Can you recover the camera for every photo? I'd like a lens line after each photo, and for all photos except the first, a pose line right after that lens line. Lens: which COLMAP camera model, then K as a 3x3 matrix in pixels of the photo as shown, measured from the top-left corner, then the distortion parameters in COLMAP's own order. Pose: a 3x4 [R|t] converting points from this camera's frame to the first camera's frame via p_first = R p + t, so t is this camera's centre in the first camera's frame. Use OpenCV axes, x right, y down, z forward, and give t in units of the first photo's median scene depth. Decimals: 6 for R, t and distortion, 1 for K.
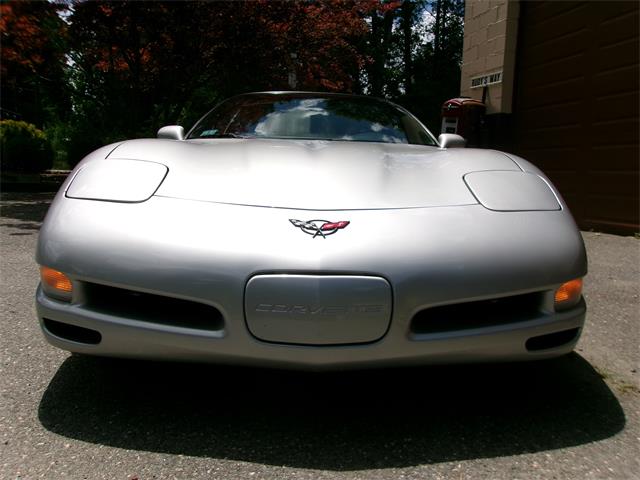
lens RADIAL K [[501.9, 0, 323.7], [0, 501.9, 227.9], [0, 0, 1]] dist [-0.047291, 0.083103]
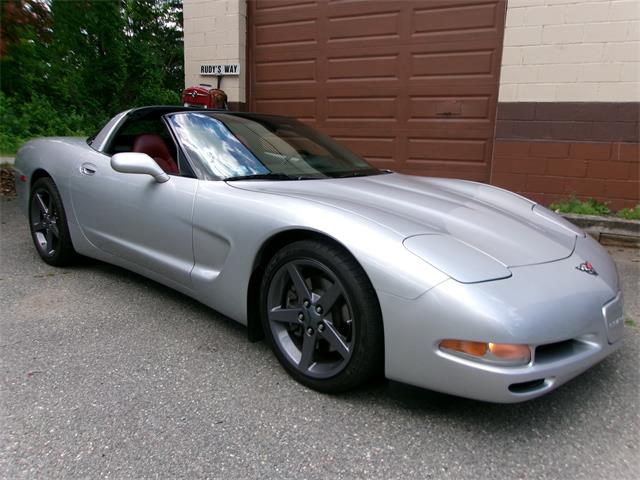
lens RADIAL K [[501.9, 0, 323.7], [0, 501.9, 227.9], [0, 0, 1]] dist [-0.047291, 0.083103]
pose [[0.681700, -0.146452, 0.716824, -0.353498], [0.079131, 0.988772, 0.126759, -0.082368], [-0.727340, -0.029688, 0.685635, 0.102174]]
